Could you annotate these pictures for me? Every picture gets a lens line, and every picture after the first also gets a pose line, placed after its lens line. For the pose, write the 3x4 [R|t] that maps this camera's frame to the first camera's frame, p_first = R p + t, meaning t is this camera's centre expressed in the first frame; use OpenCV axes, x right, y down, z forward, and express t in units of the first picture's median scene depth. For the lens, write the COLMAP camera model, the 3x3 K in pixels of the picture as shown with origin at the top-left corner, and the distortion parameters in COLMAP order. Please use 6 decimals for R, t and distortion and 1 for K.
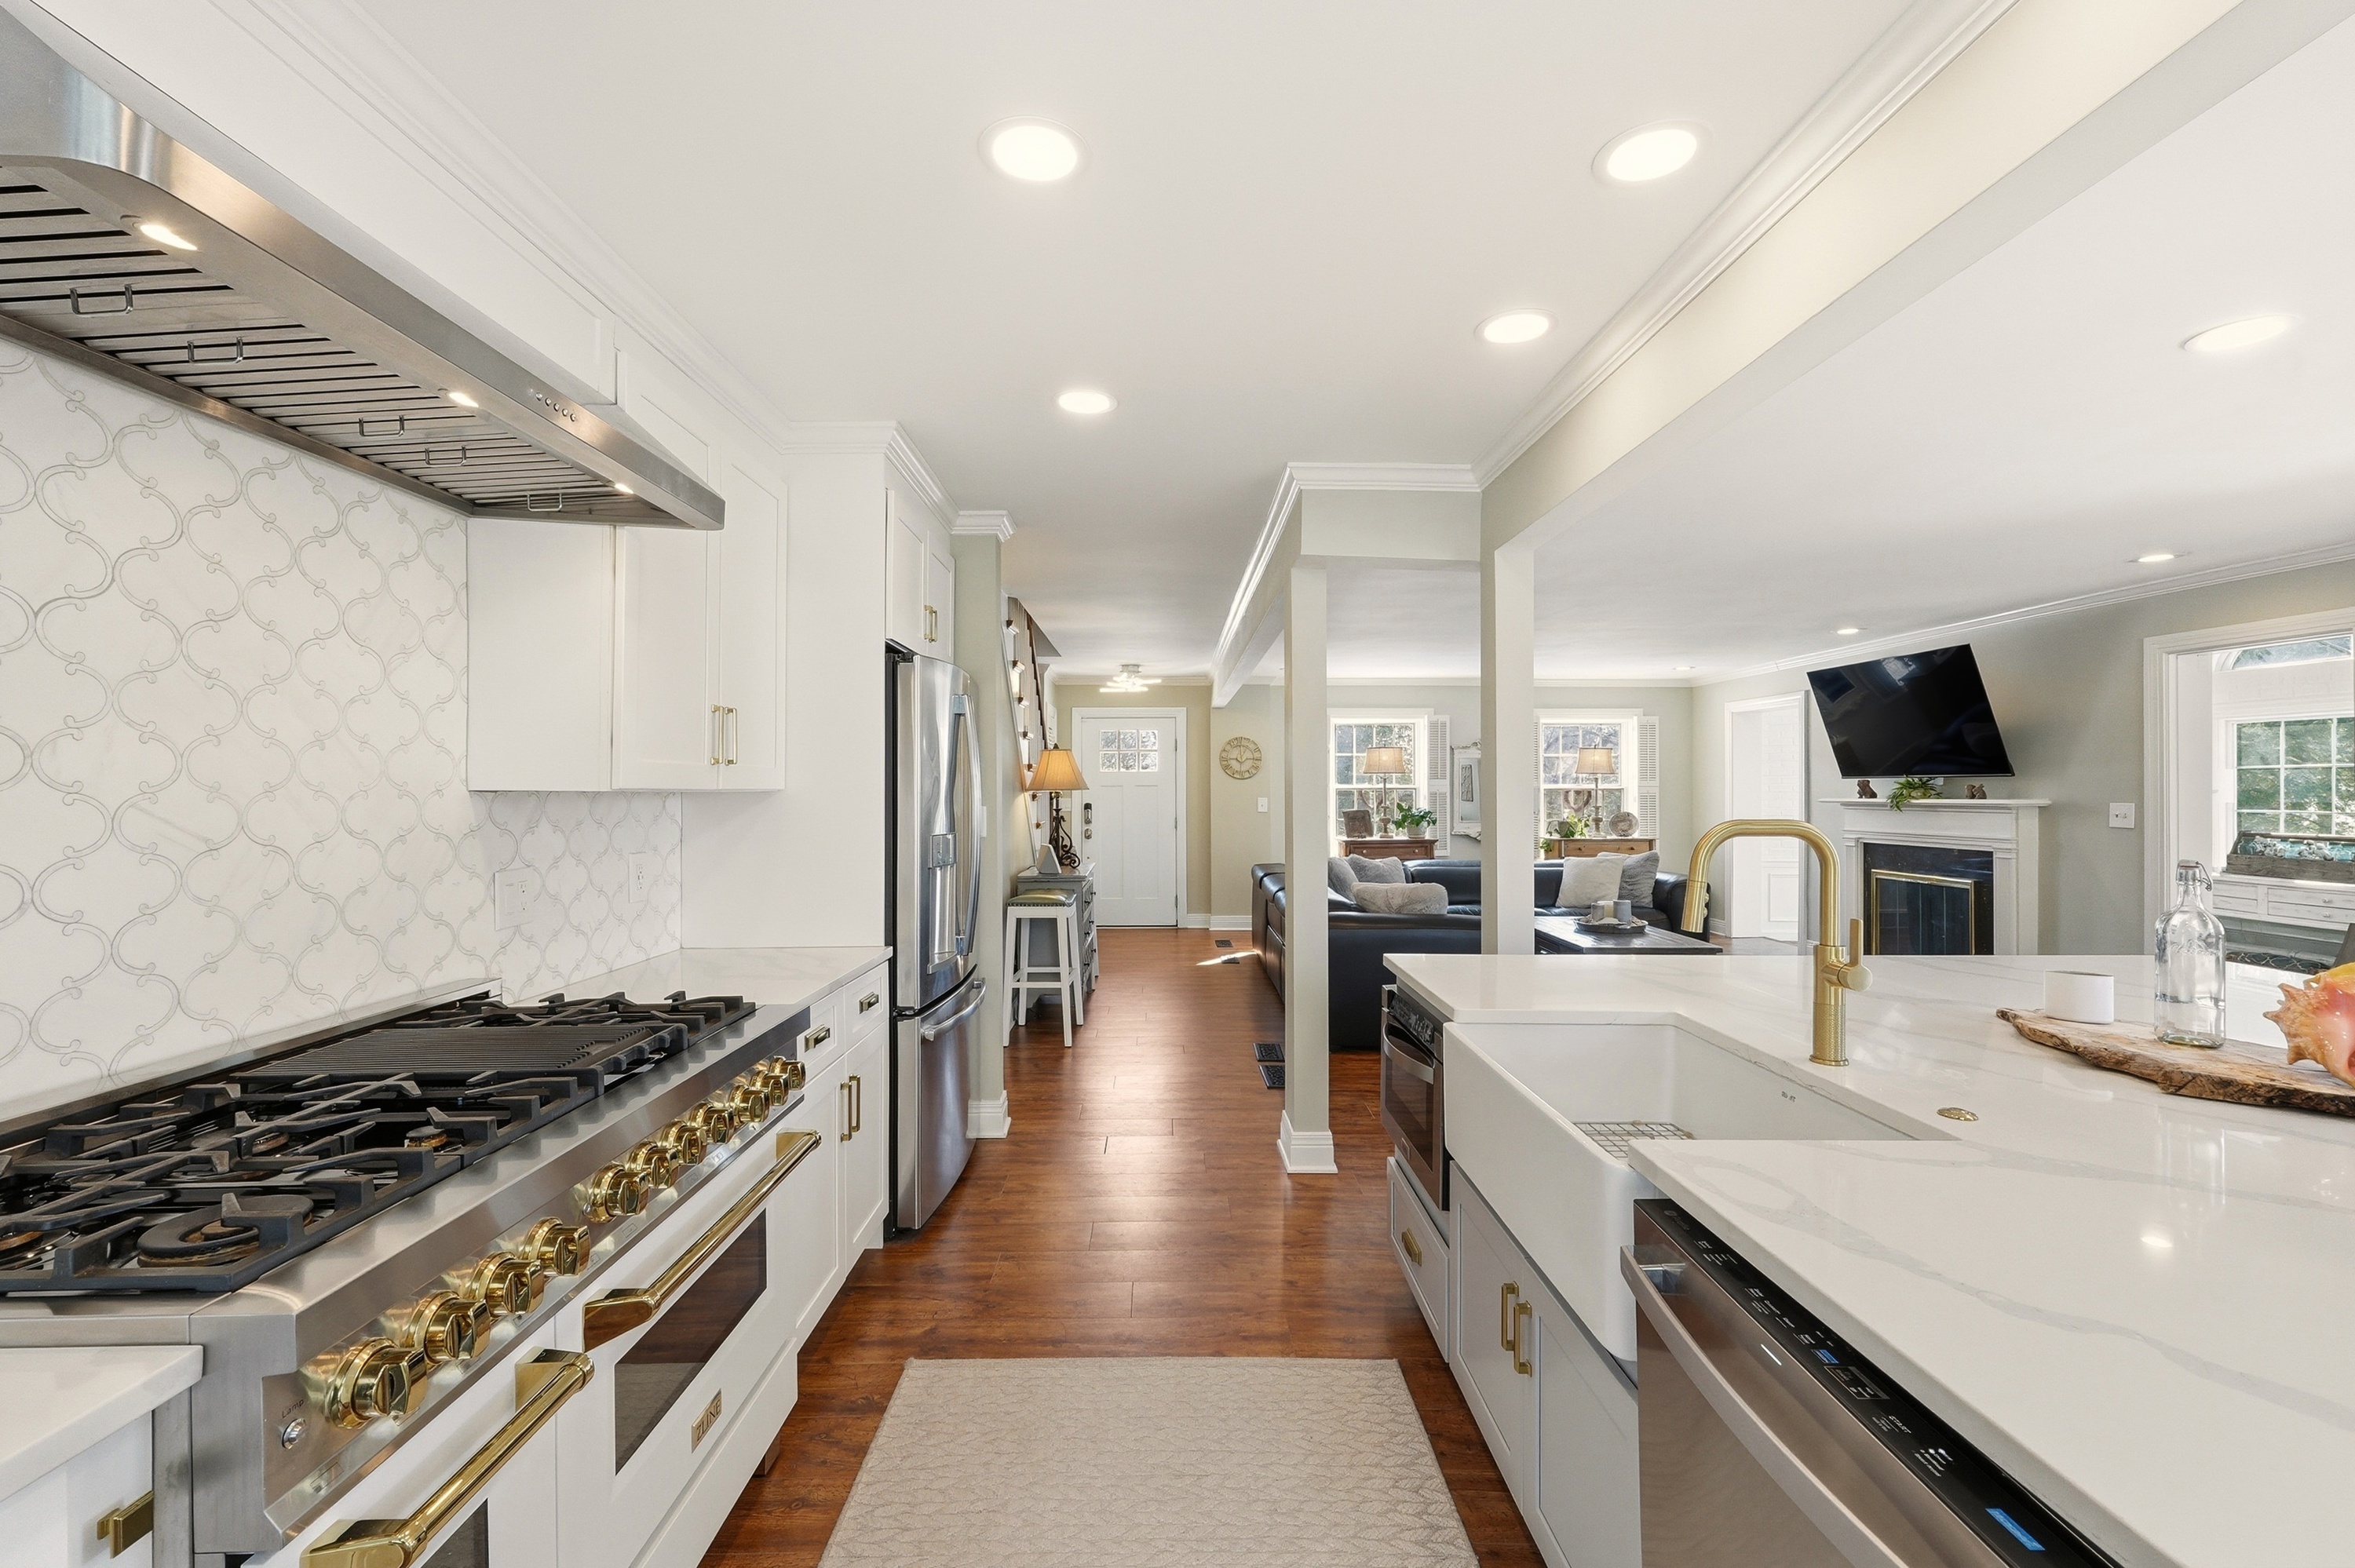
lens RADIAL K [[994.8, 0, 1174.1], [0, 994.8, 792.2], [0, 0, 1]] dist [-0.000795, 0.000506]
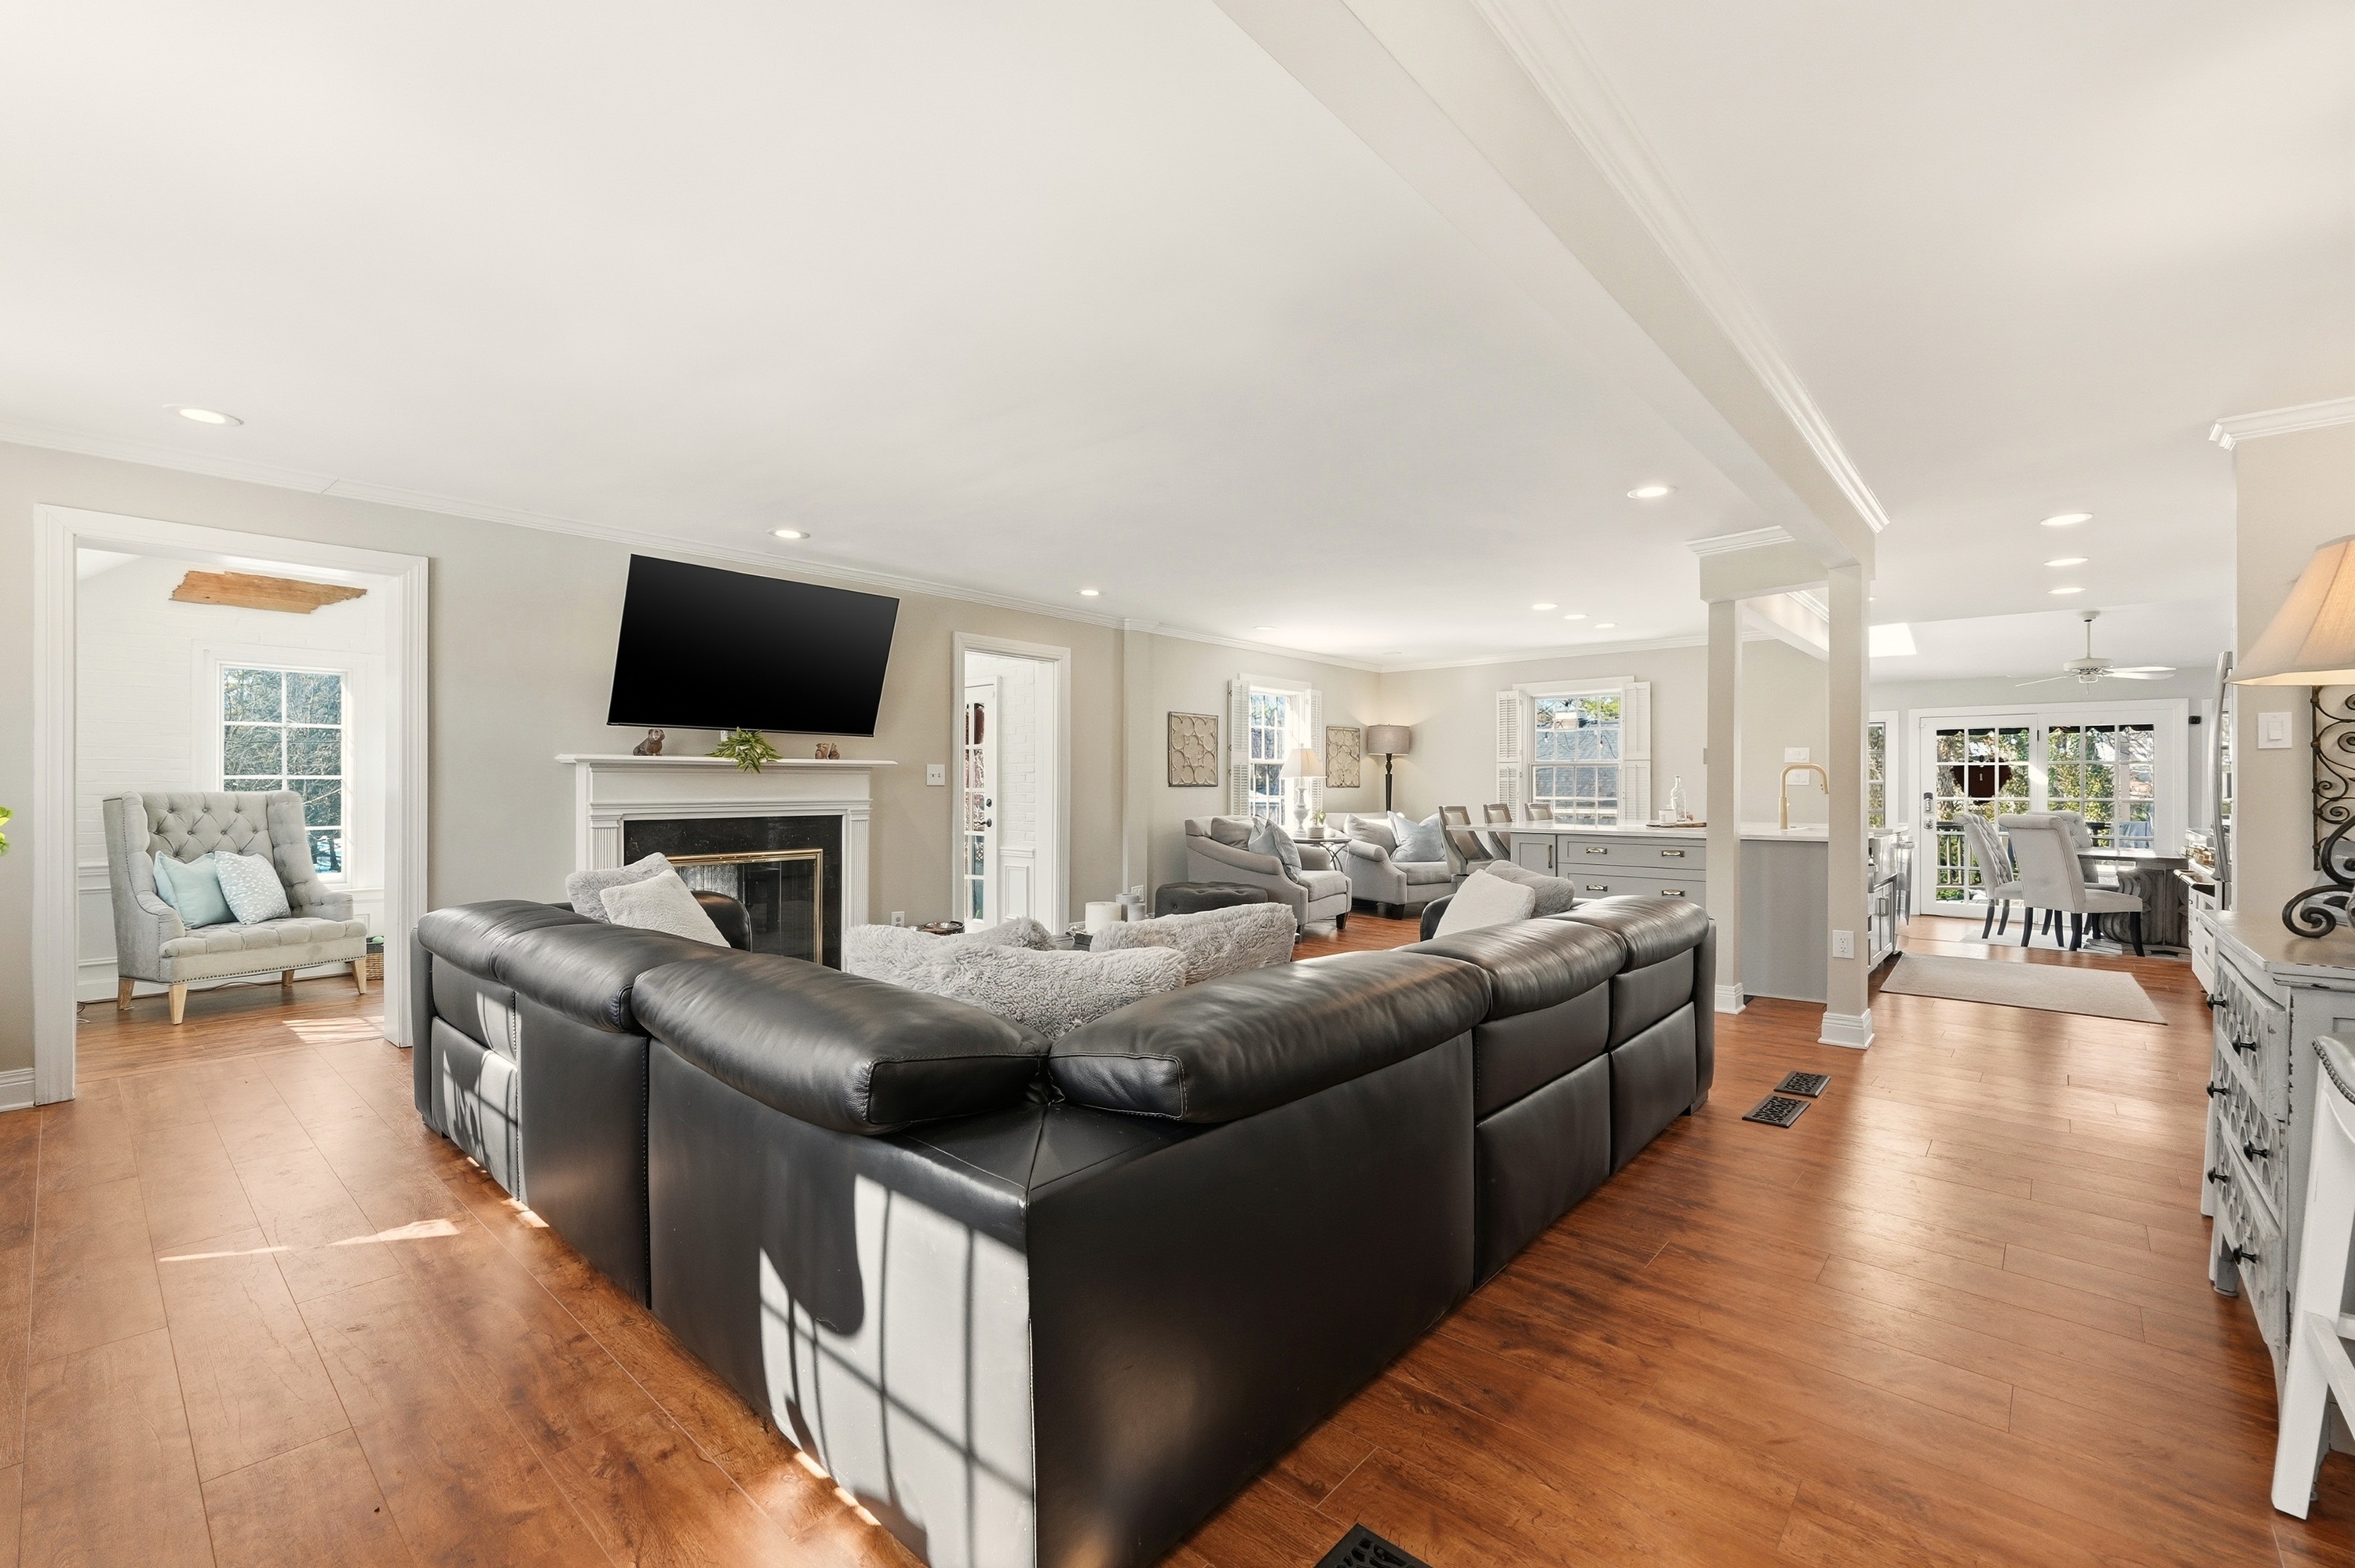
lens RADIAL K [[994.8, 0, 1168.5], [0, 994.8, 789.4], [0, 0, 1]] dist [-0.000795, 0.000506]
pose [[-0.734520, -0.004019, 0.678575, -0.056724], [-0.000095, 0.999983, 0.005819, 0.032277], [-0.678587, 0.004210, -0.734508, 1.633268]]
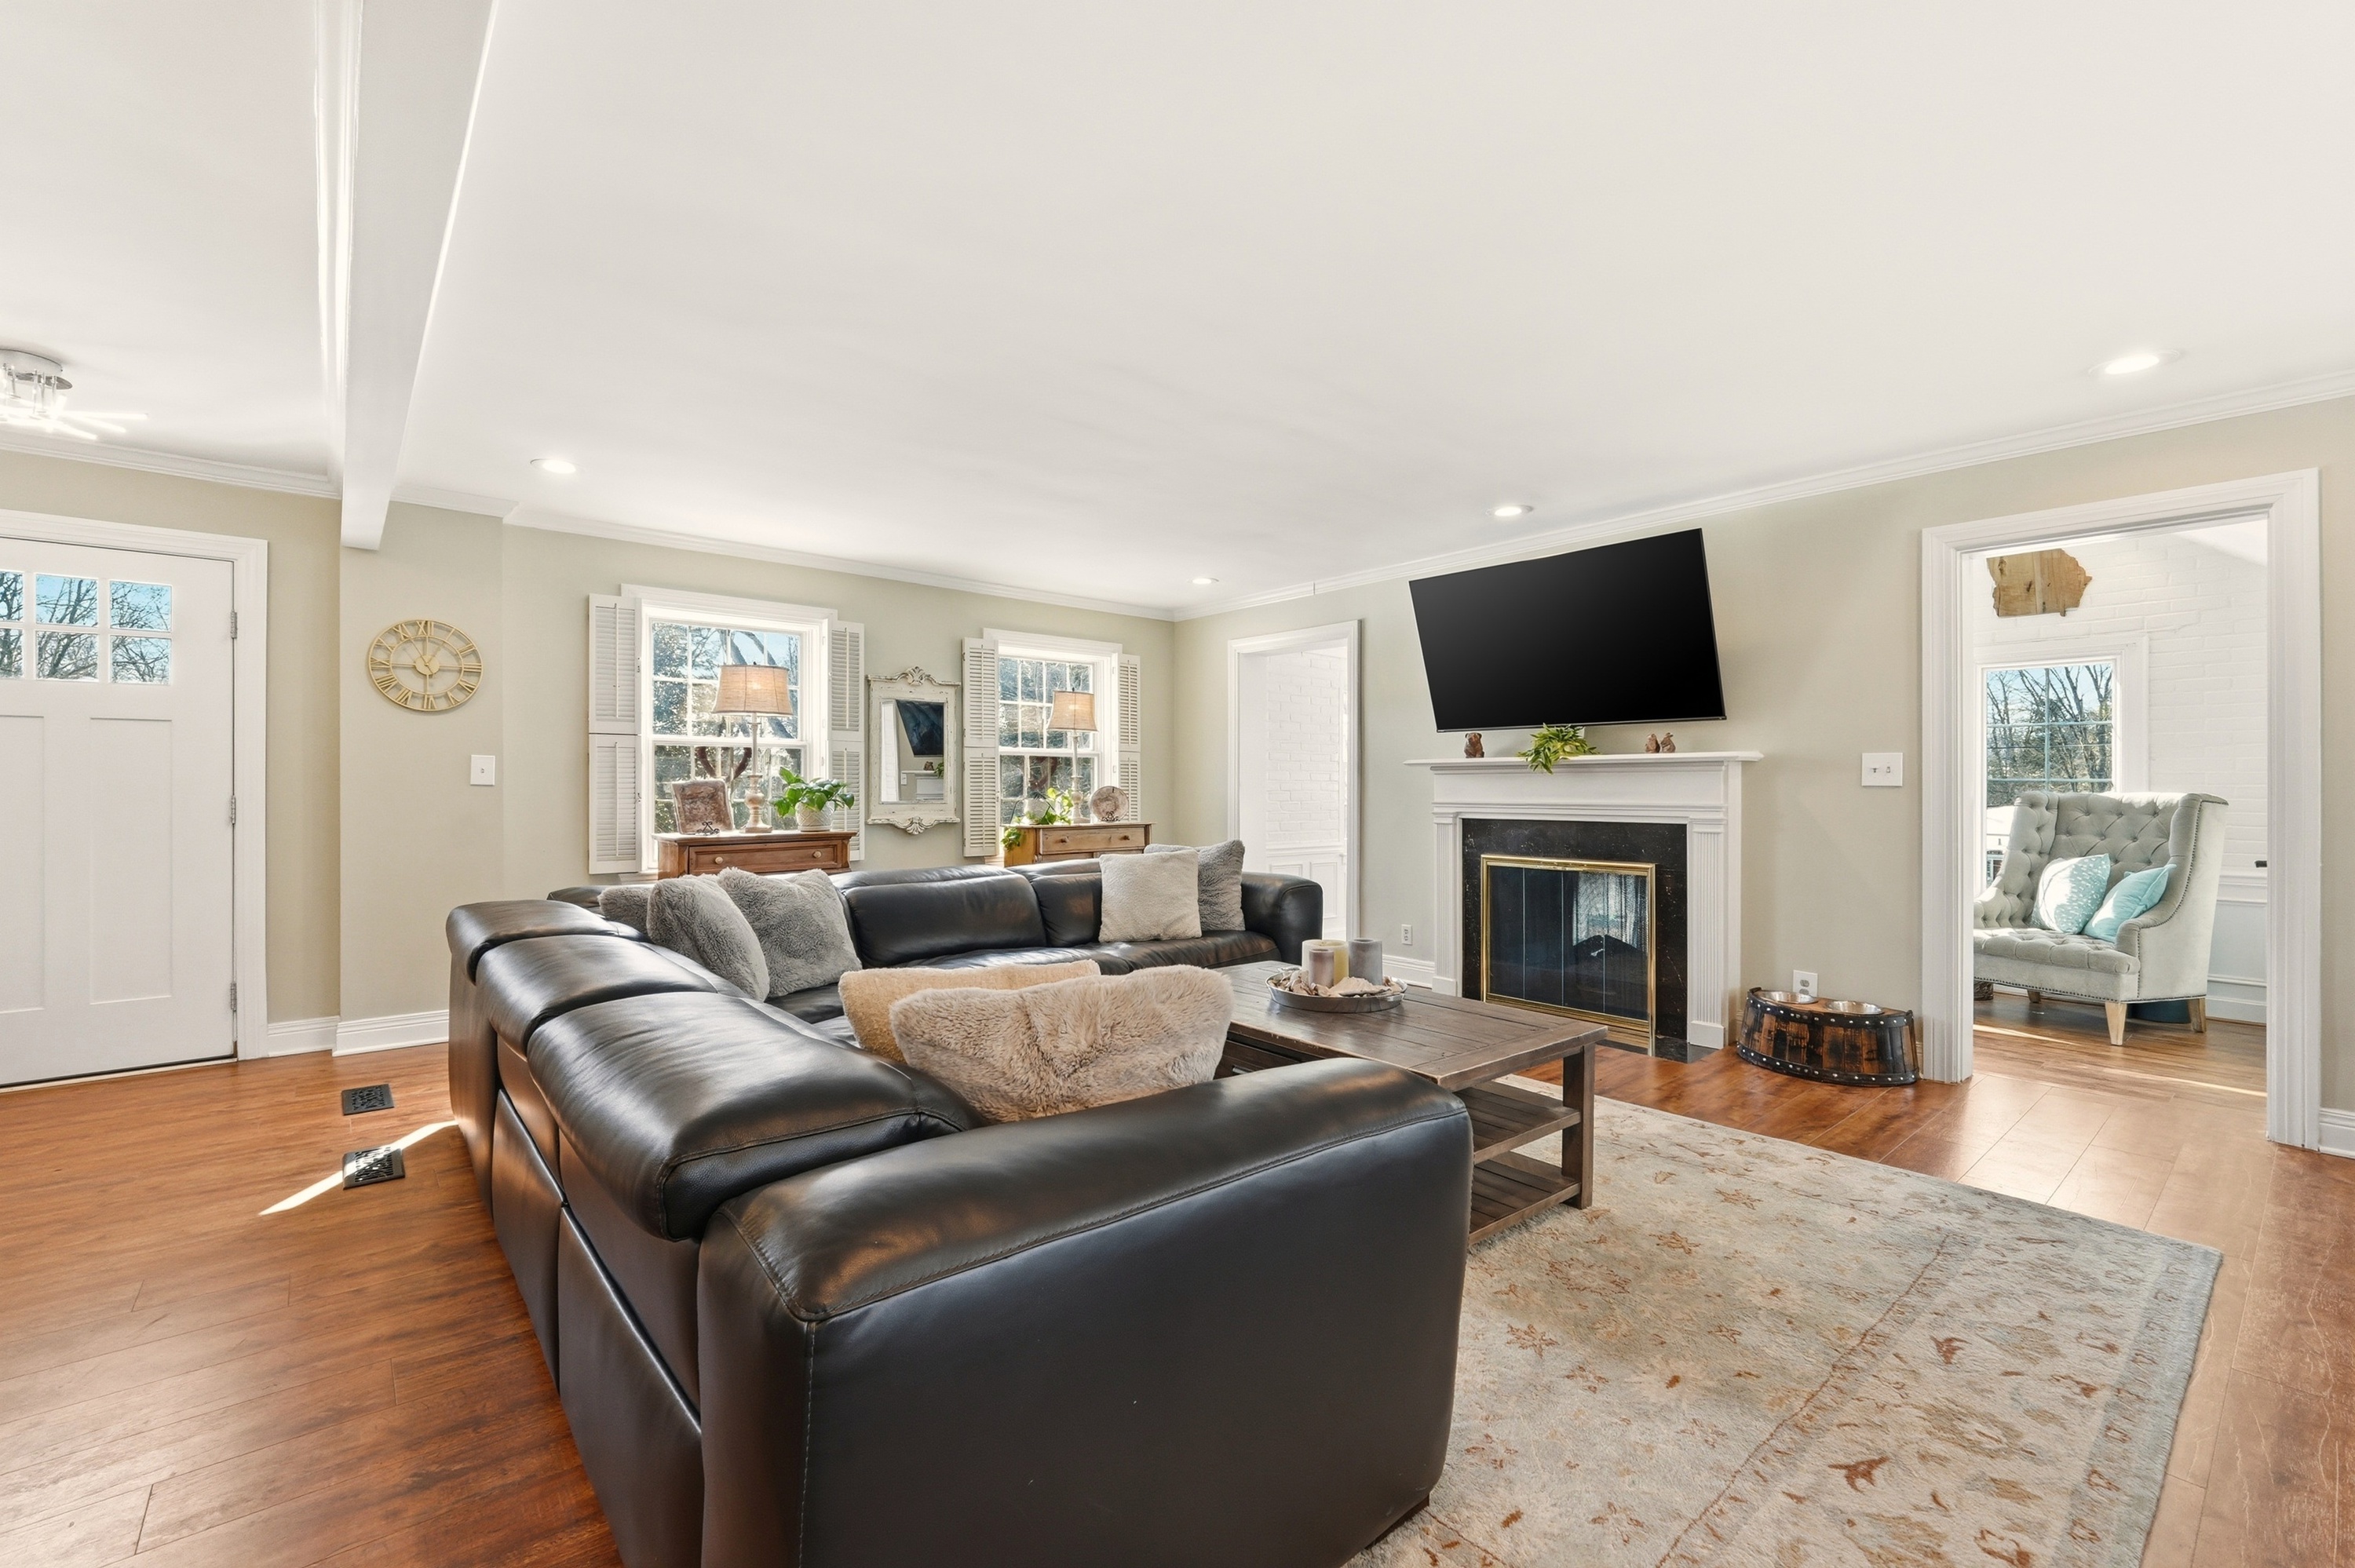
lens RADIAL K [[994.8, 0, 1168.2], [0, 994.8, 780.9], [0, 0, 1]] dist [-0.000795, 0.000506]
pose [[0.770500, 0.004627, 0.637423, 0.066505], [-0.000672, 0.999979, -0.006447, 0.035866], [-0.637439, 0.004539, 0.770487, 0.744571]]
